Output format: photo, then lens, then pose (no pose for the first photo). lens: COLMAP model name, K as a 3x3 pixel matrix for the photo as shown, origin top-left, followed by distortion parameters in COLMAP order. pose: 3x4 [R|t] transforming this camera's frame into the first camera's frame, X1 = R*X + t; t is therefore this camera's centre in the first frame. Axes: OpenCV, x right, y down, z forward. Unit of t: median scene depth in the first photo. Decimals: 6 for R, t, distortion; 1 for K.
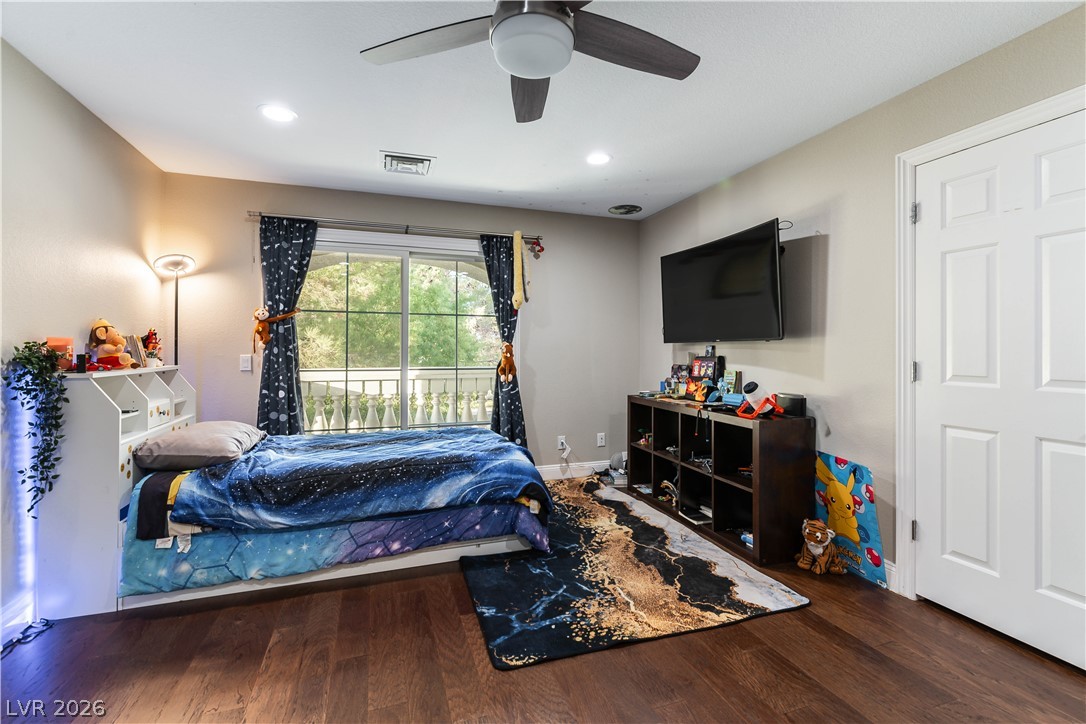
lens RADIAL K [[477.4, 0, 543.4], [0, 477.4, 348.5], [0, 0, 1]] dist [-0.001386, -0.000087]
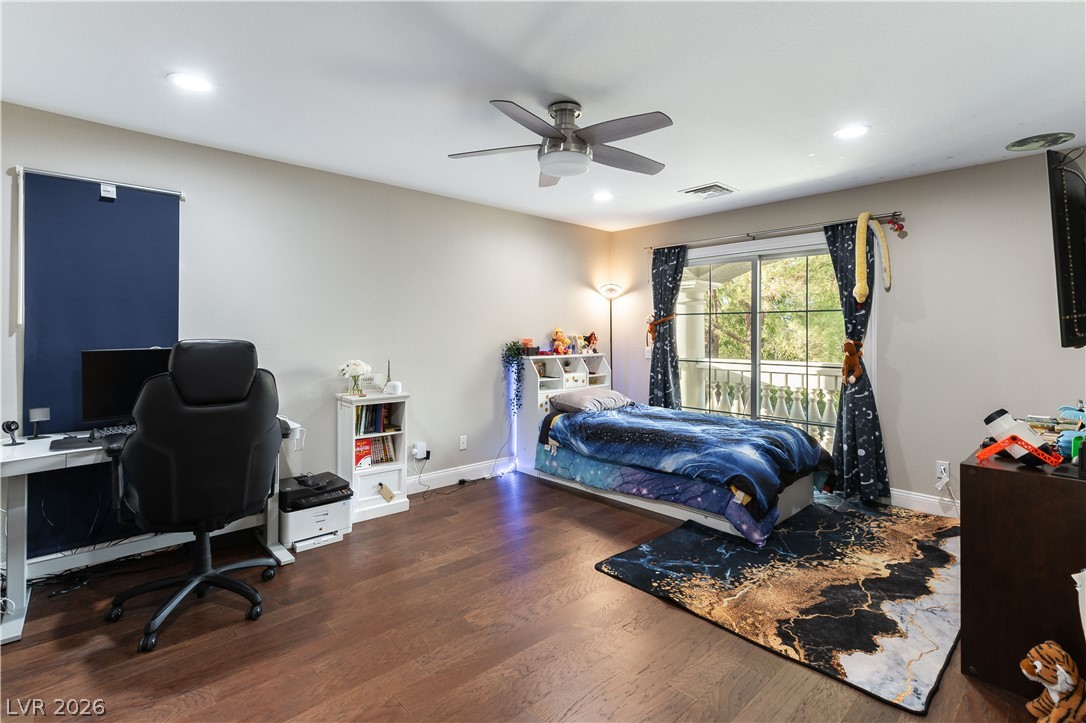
lens RADIAL K [[503.9, 0, 554.4], [0, 503.9, 332.9], [0, 0, 1]] dist [-0.003094, -0.000151]
pose [[0.420803, -0.002501, -0.907149, 0.835578], [-0.000436, 0.999996, -0.002959, -0.034619], [0.907152, 0.001641, 0.420800, 0.144786]]
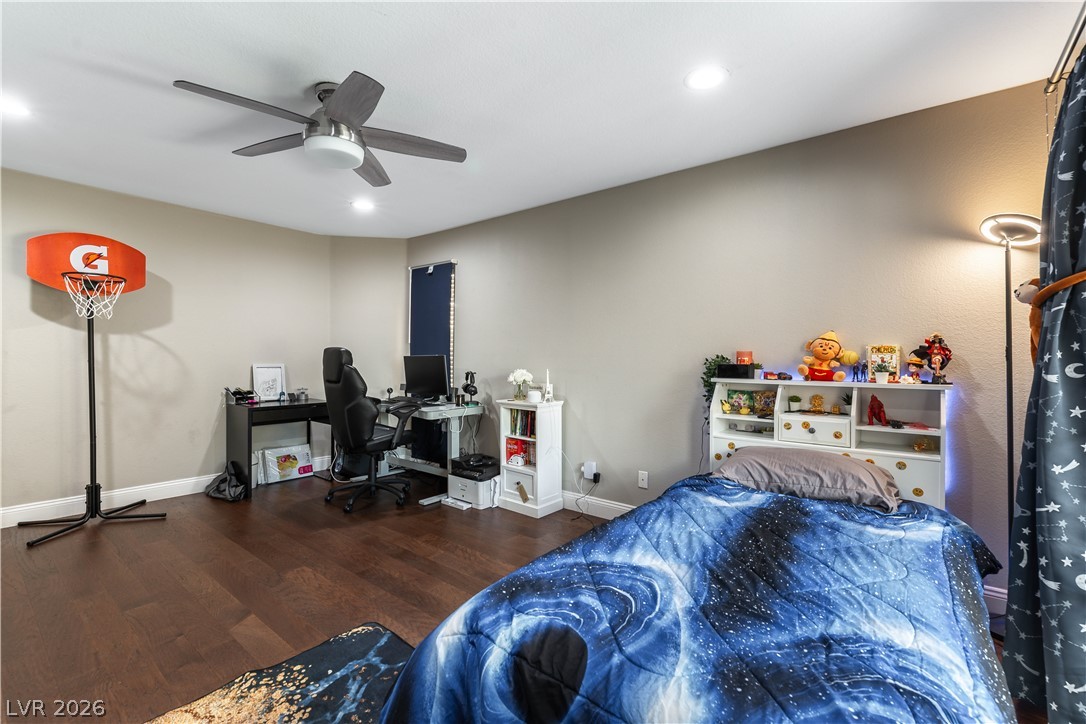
lens RADIAL K [[477.4, 0, 552.7], [0, 477.4, 360.6], [0, 0, 1]] dist [-0.001386, -0.000087]
pose [[-0.839231, -0.001631, -0.543772, 0.117337], [-0.005545, 0.999969, 0.005559, -0.001905], [0.543746, 0.007681, -0.839214, 1.474430]]
